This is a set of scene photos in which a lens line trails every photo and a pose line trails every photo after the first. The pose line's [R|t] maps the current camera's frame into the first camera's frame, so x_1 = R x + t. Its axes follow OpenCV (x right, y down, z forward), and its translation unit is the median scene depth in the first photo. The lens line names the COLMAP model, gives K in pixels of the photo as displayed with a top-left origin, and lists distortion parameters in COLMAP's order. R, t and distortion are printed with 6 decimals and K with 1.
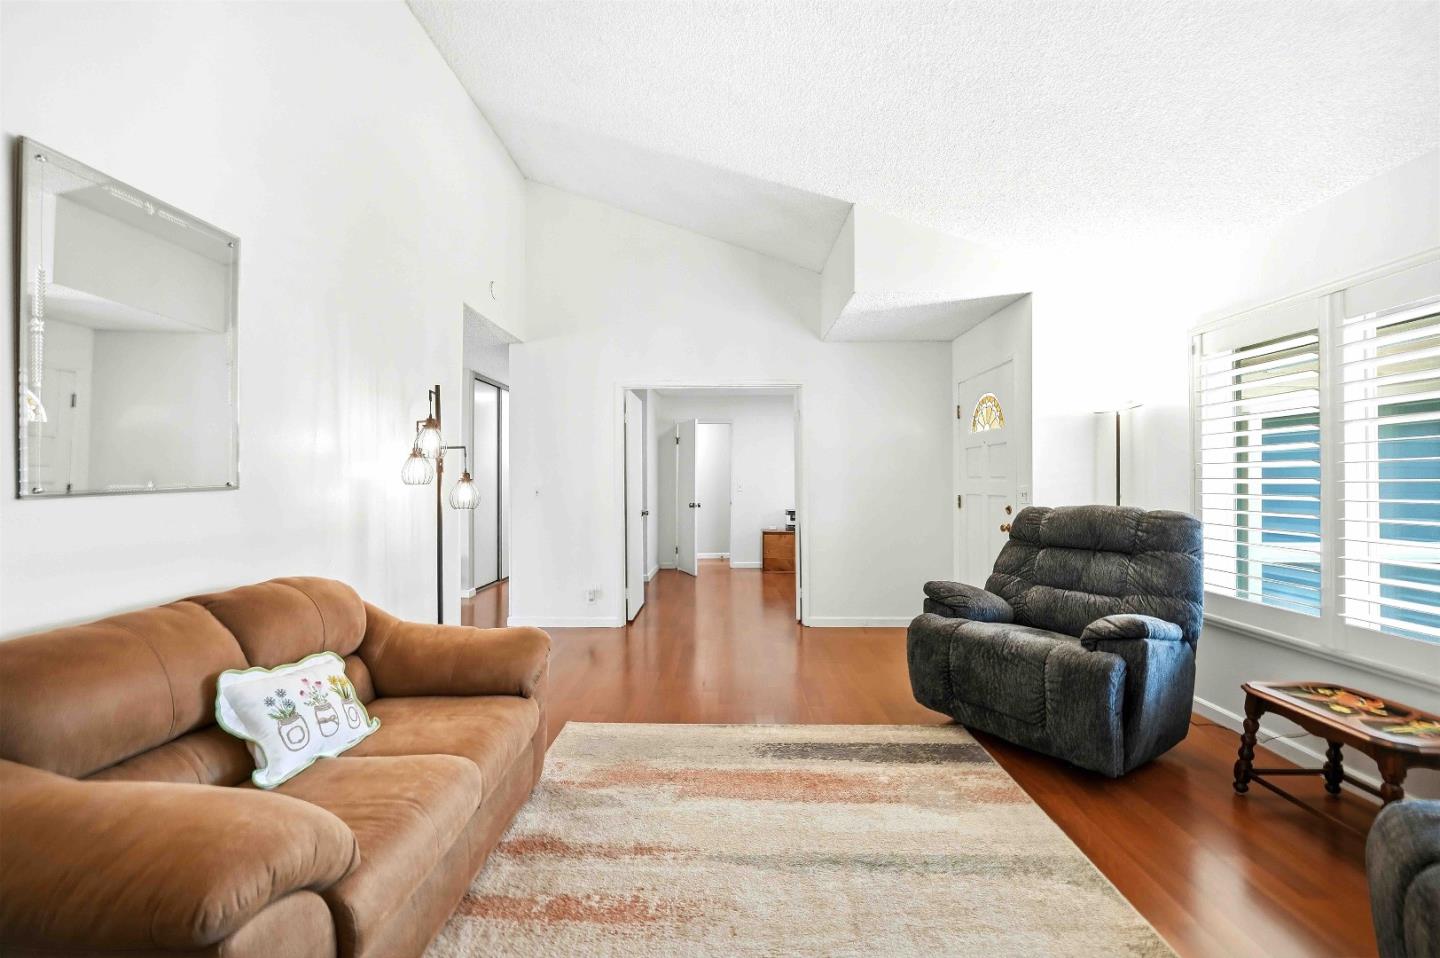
lens RADIAL K [[598.2, 0, 725.8], [0, 598.2, 472.1], [0, 0, 1]] dist [0.000241, -0.005678]
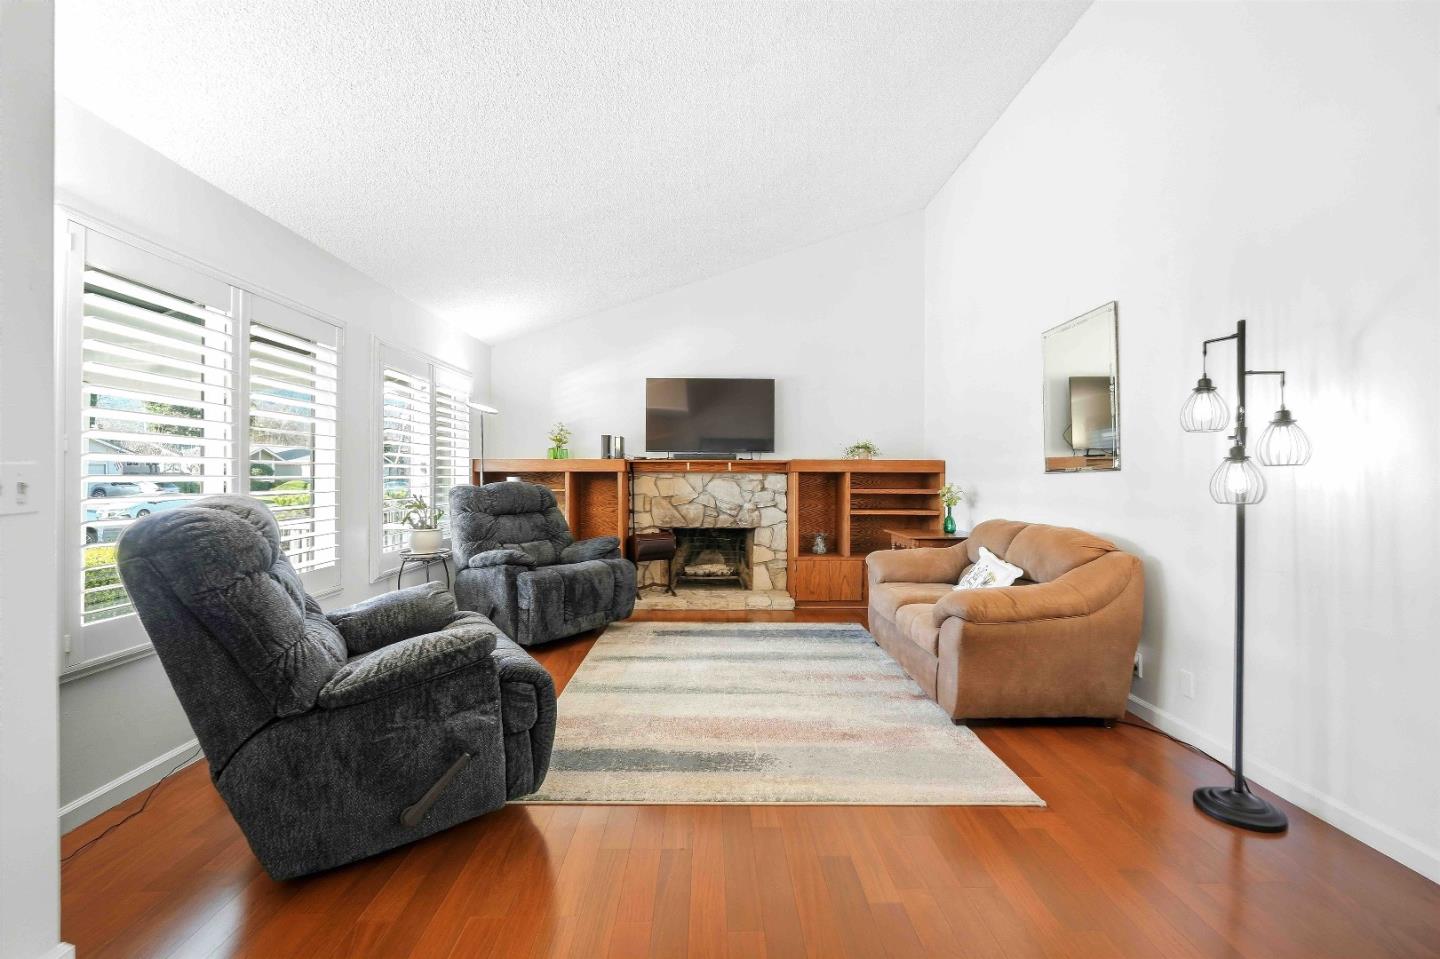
lens RADIAL K [[589.7, 0, 729.0], [0, 589.7, 476.1], [0, 0, 1]] dist [-0.001223, -0.000308]
pose [[-0.998927, -0.003220, -0.046201, 0.169040], [-0.003023, 0.999986, -0.004330, 0.044423], [0.046214, -0.004185, -0.998923, 2.018952]]
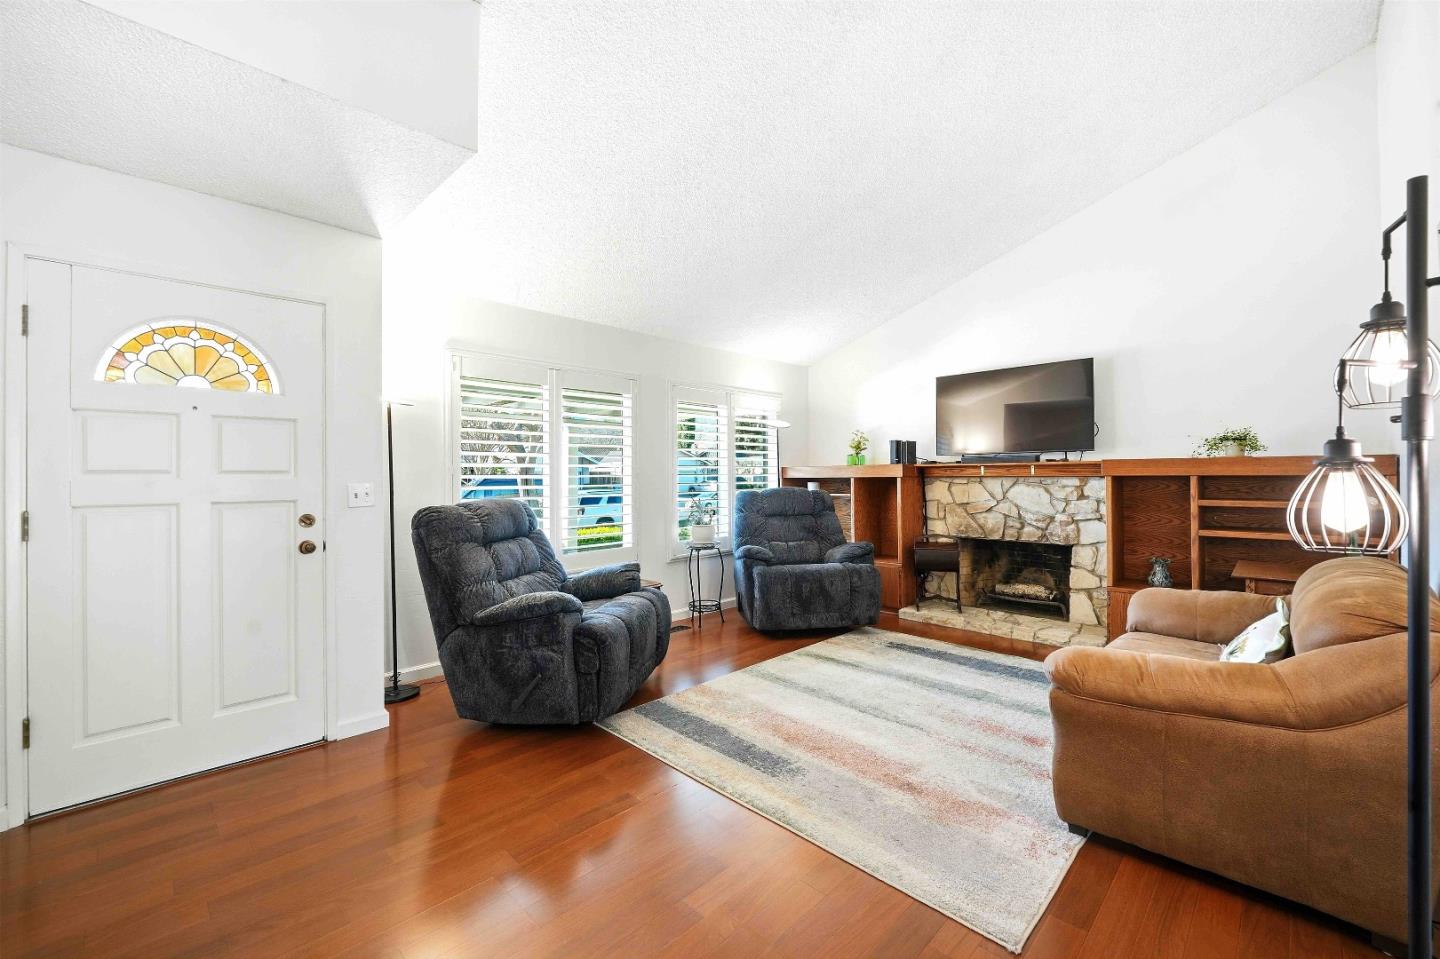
lens RADIAL K [[598.2, 0, 725.8], [0, 598.2, 472.6], [0, 0, 1]] dist [0.000241, -0.005678]
pose [[-0.725898, 0.008847, 0.687745, -0.524703], [0.001890, 0.999939, -0.010868, 0.026561], [-0.687800, -0.006589, -0.725871, 1.846069]]
